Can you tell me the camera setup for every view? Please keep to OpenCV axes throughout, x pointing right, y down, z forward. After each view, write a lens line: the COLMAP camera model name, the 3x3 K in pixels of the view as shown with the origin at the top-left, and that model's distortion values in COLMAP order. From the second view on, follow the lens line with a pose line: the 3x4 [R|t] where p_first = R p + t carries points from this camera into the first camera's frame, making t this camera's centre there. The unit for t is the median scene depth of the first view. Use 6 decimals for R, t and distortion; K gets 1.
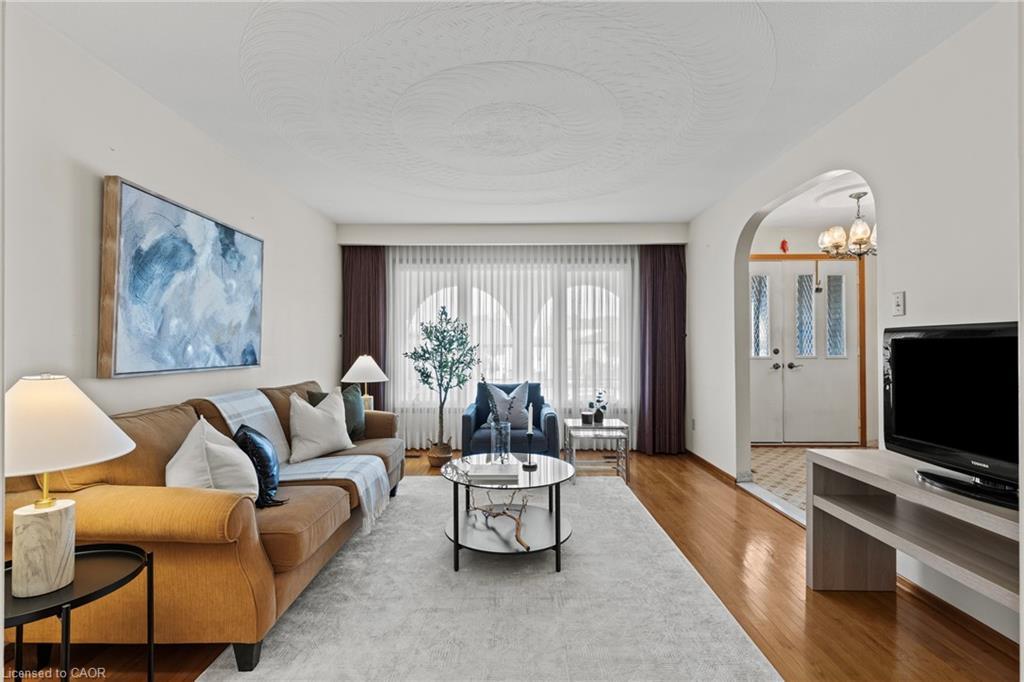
lens RADIAL K [[465.8, 0, 512.0], [0, 465.8, 341.0], [0, 0, 1]] dist [0.000210, -0.000016]
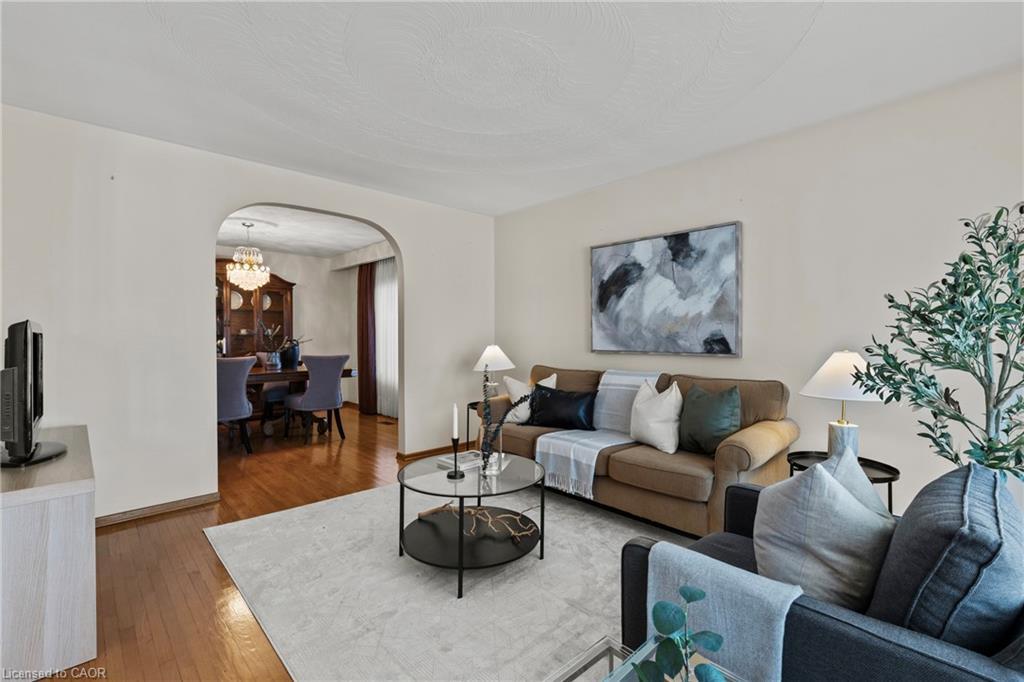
lens RADIAL K [[465.8, 0, 512.0], [0, 465.8, 341.0], [0, 0, 1]] dist [0.000210, -0.000016]
pose [[-0.750718, 0.006422, -0.660592, 0.484878], [0.008339, 0.999965, 0.000245, 0.021401], [0.660570, -0.005324, -0.750745, 1.633314]]
